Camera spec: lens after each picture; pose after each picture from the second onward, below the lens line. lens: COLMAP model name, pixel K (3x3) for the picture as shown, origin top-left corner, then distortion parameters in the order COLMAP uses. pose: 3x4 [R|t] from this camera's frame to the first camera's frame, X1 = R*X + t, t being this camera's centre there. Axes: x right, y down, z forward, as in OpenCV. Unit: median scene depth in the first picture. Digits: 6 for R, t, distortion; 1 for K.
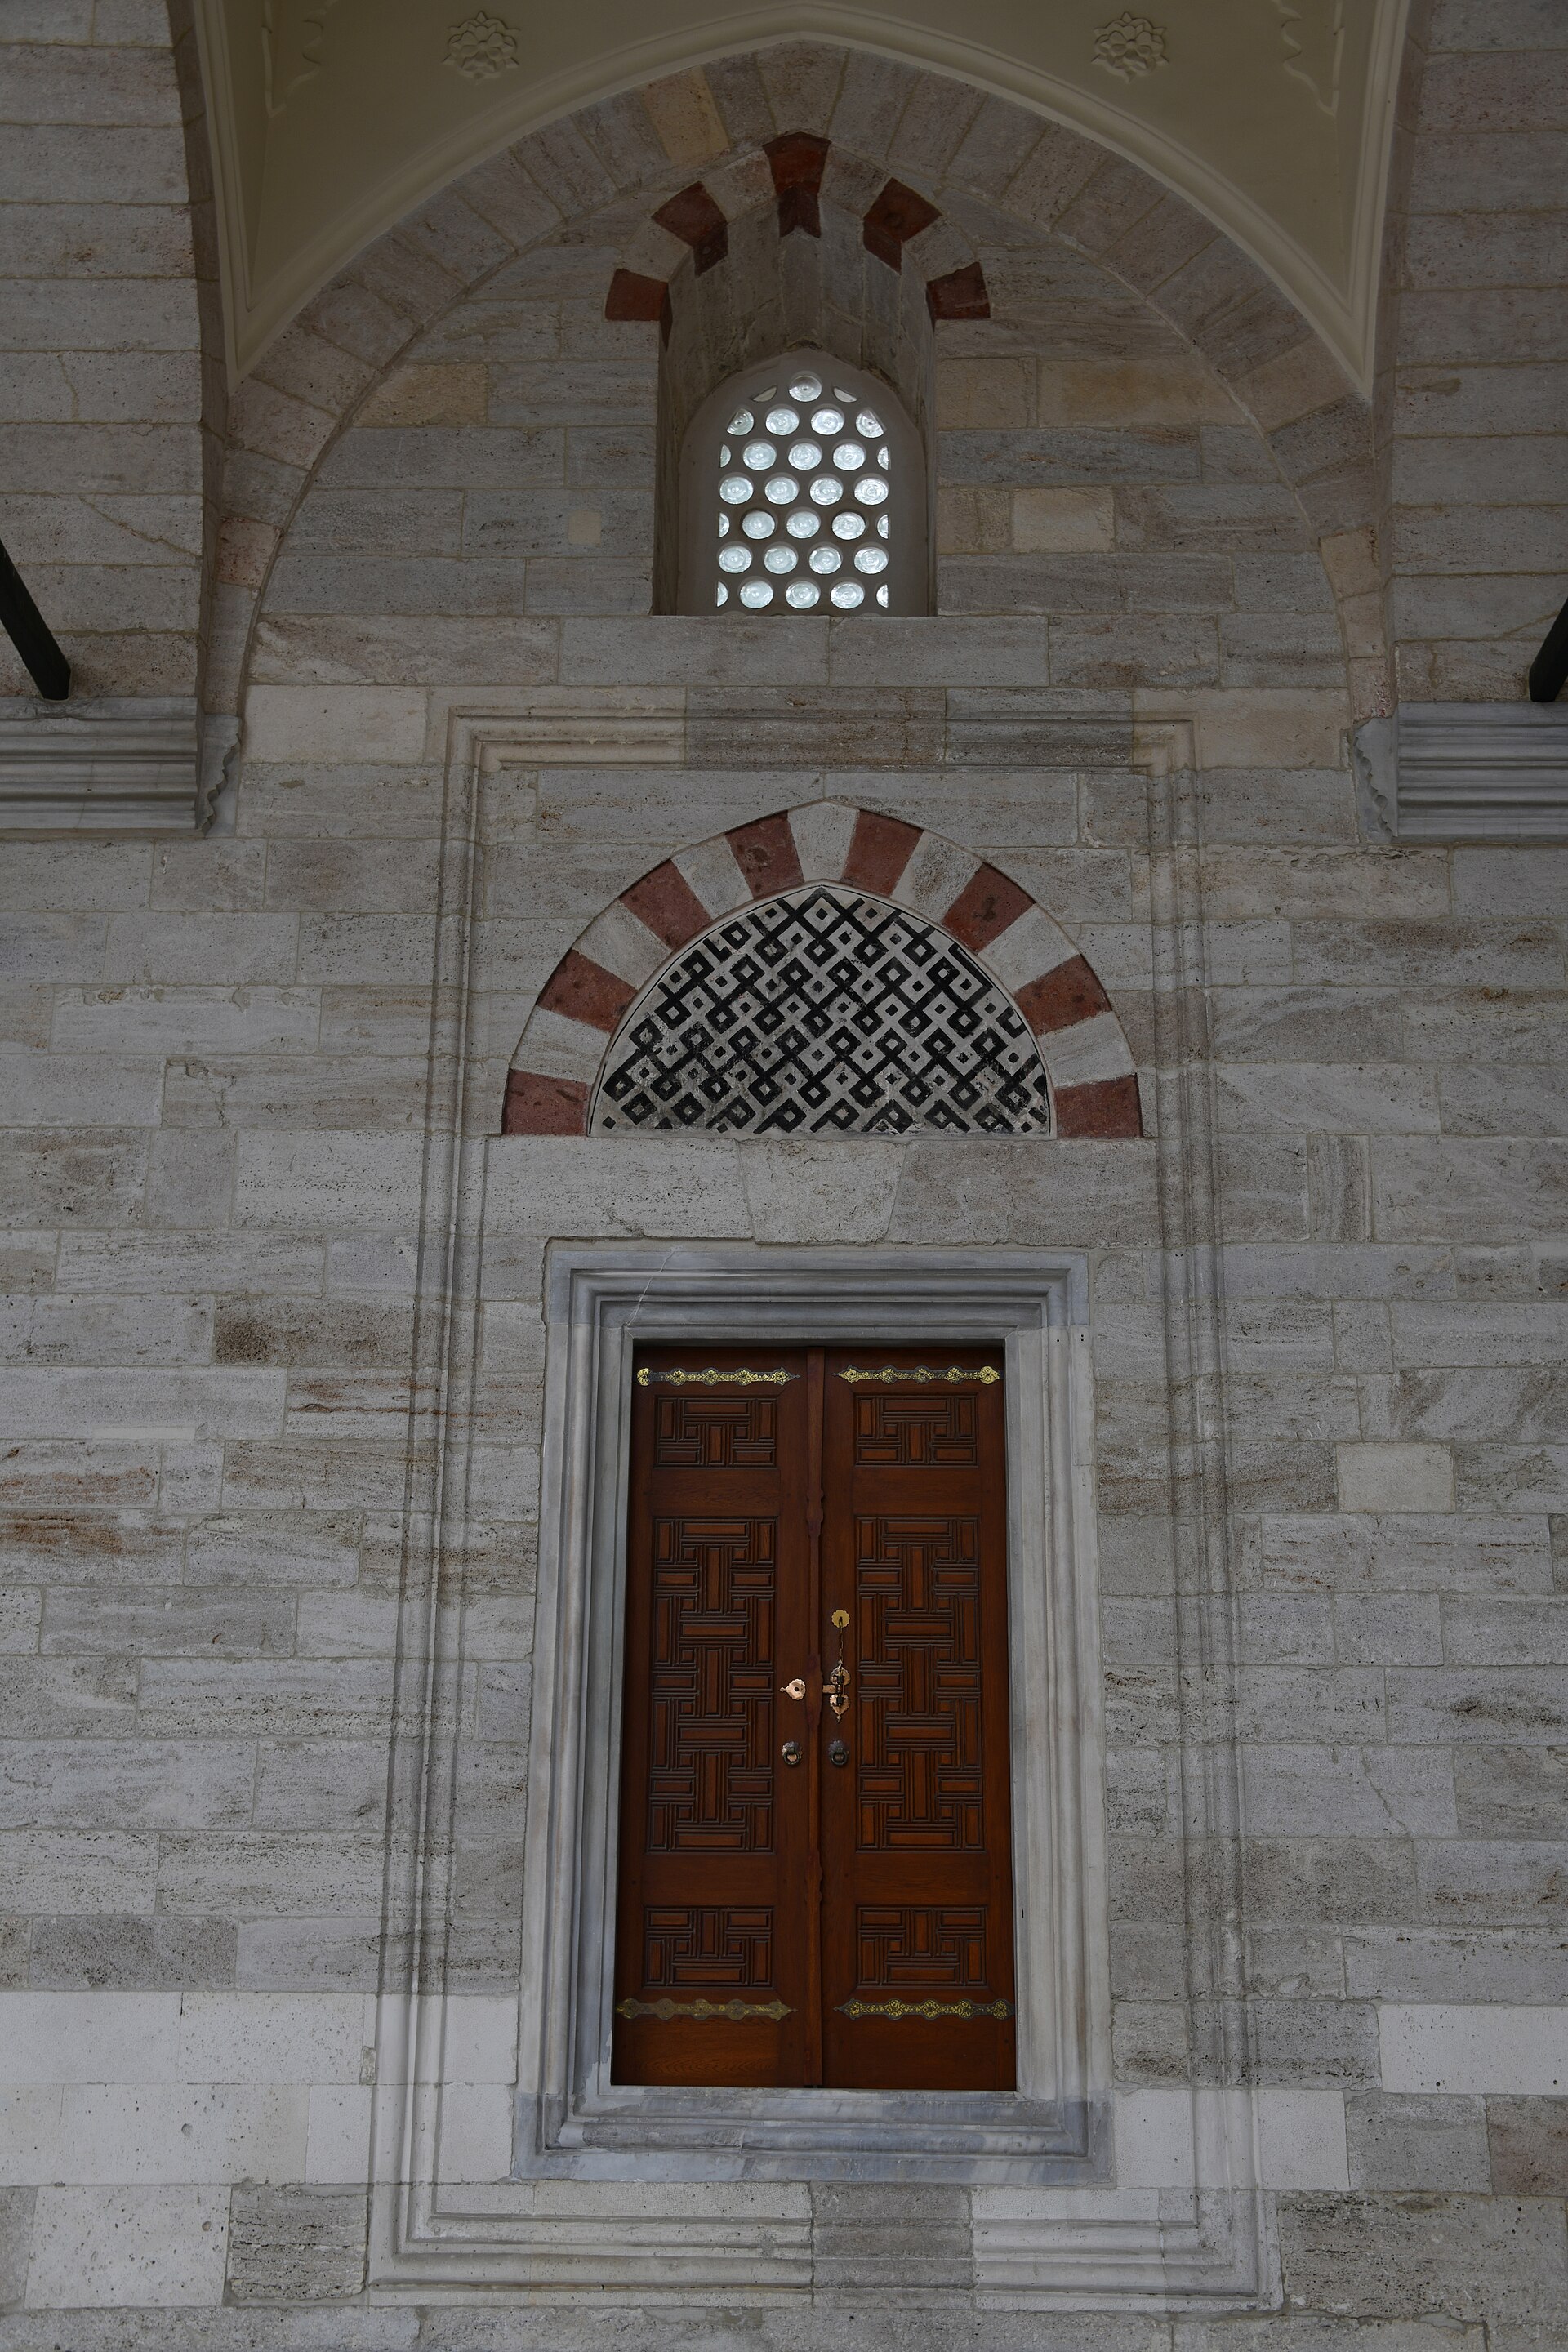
lens RADIAL K [[2555.8, 0, 774.8], [0, 2555.8, 1188.9], [0, 0, 1]] dist [0.007765, 0.000000]
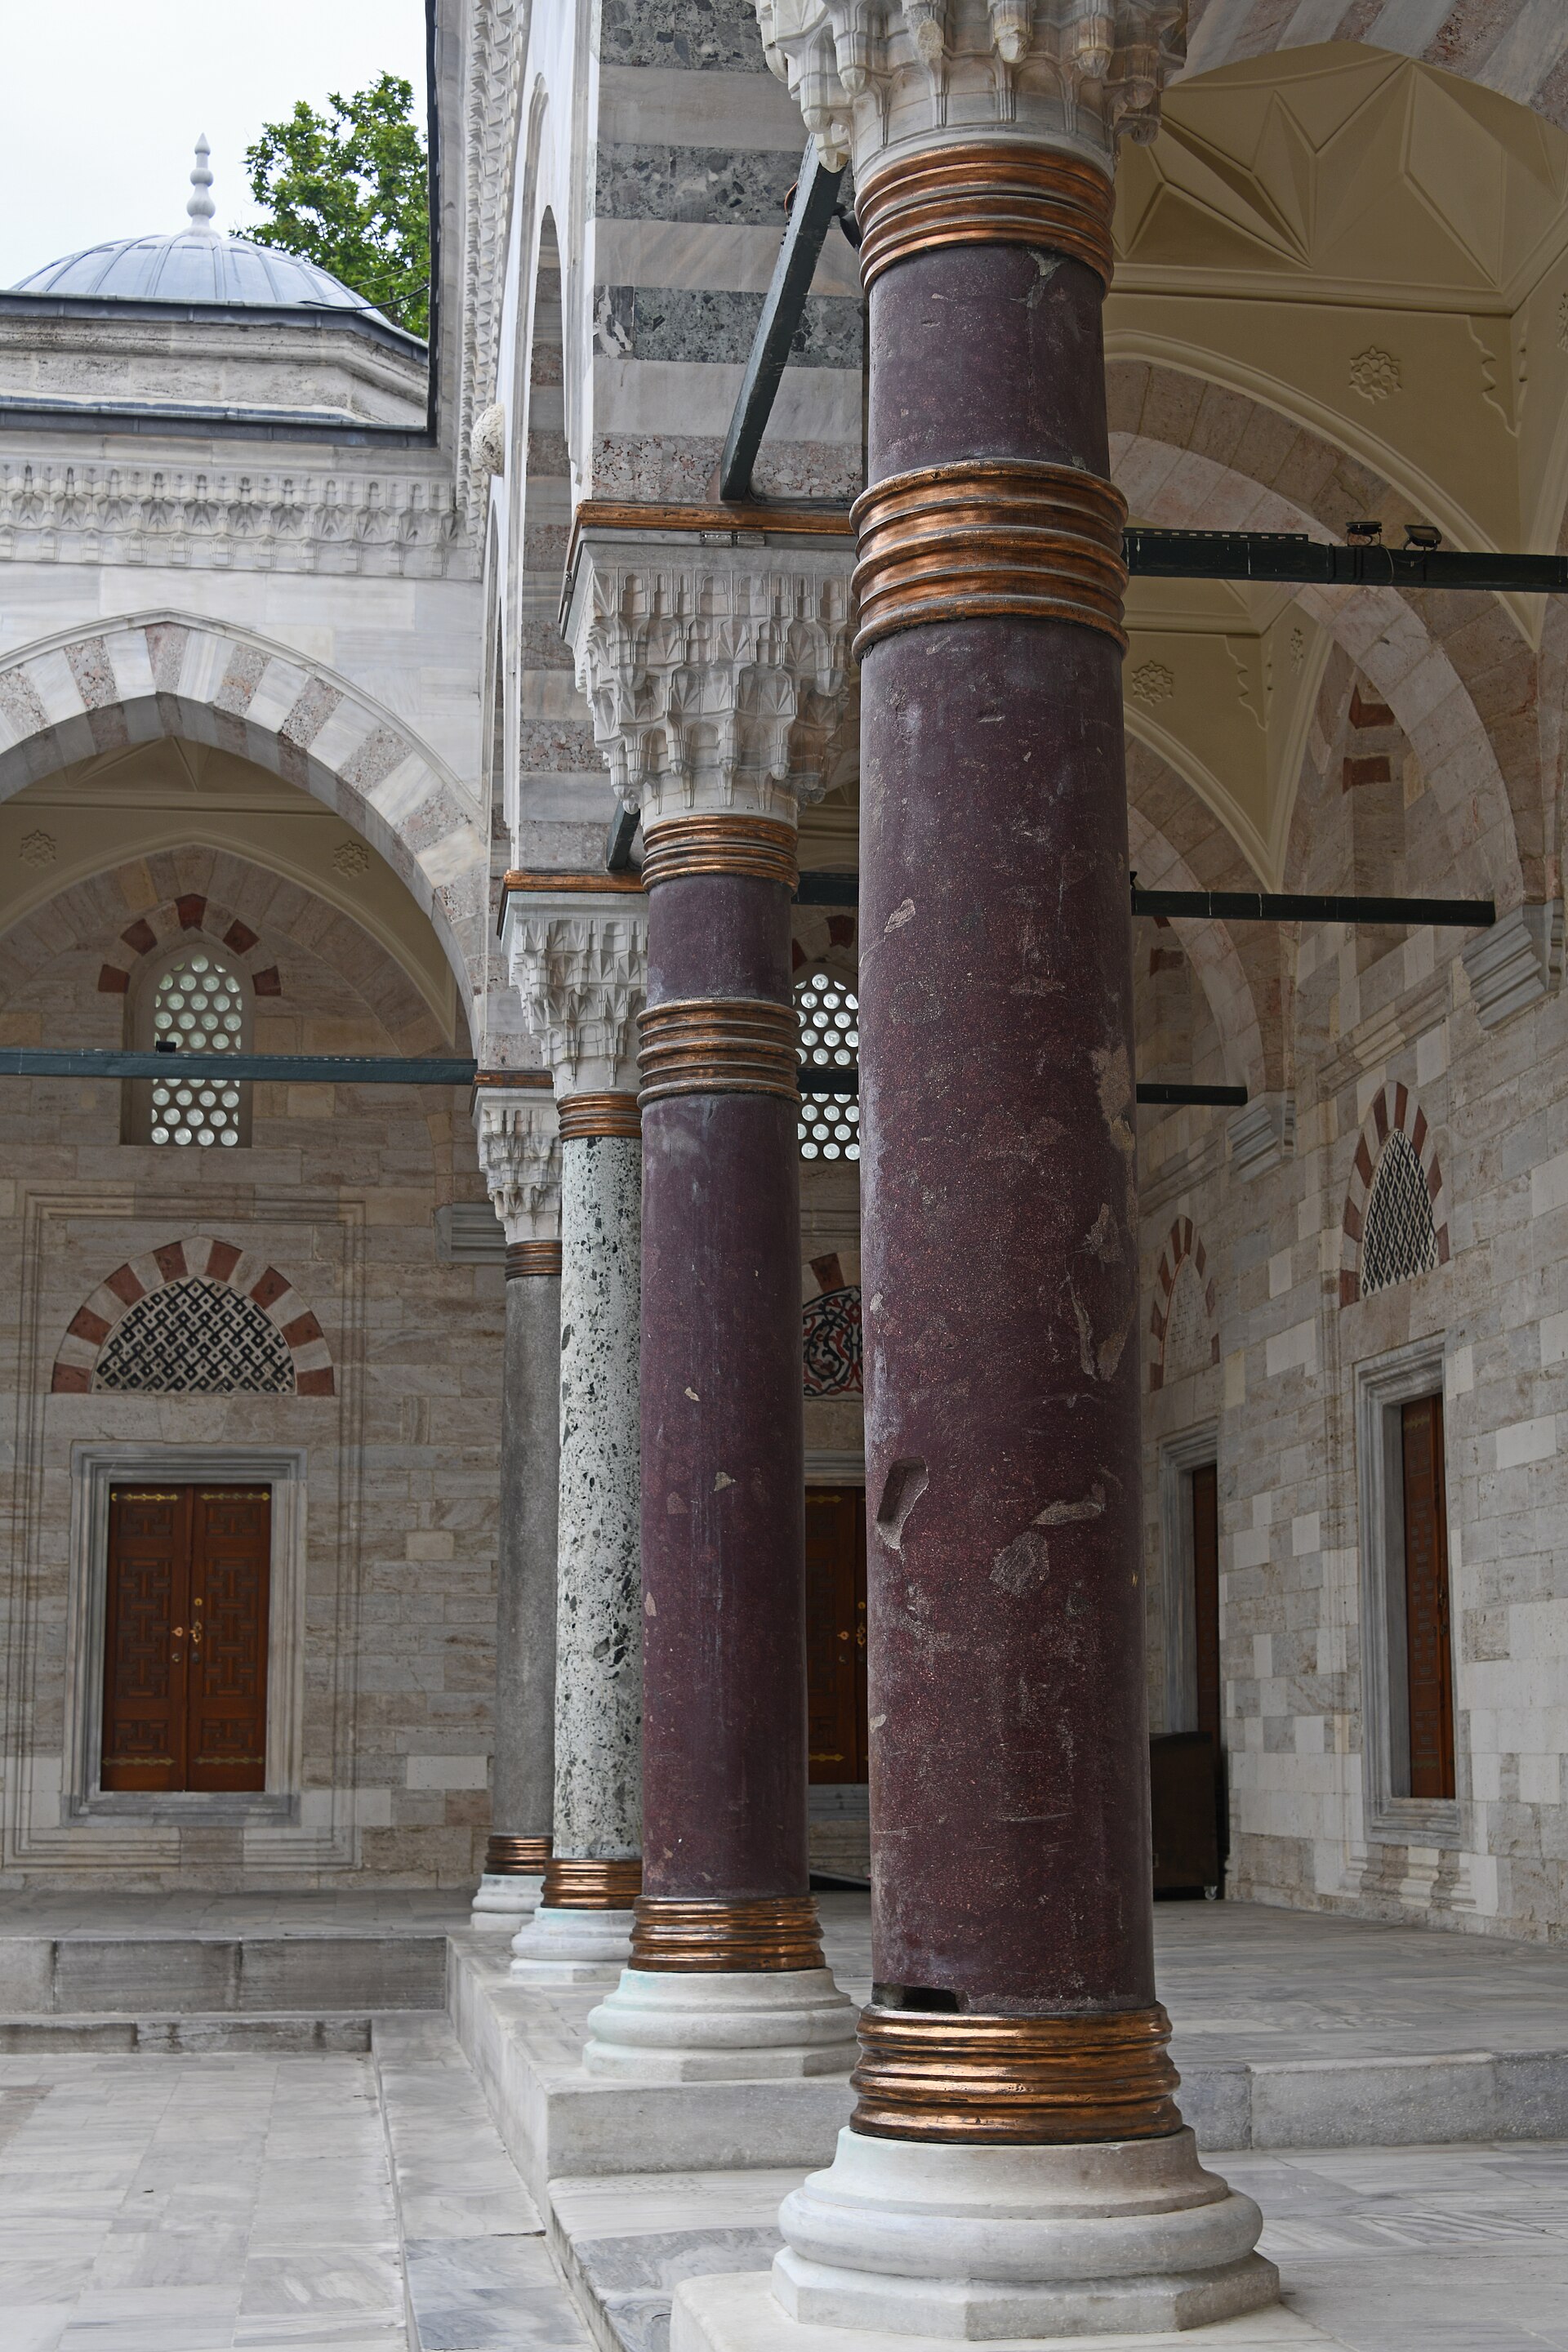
lens RADIAL K [[3549.6, 0, 783.7], [0, 3549.6, 1170.4], [0, 0, 1]] dist [-0.003650, 0.000000]
pose [[0.990934, 0.010442, 0.133944, 0.116506], [-0.028100, 0.991033, 0.130628, -0.661388], [-0.131379, -0.133207, 0.982342, -2.209170]]
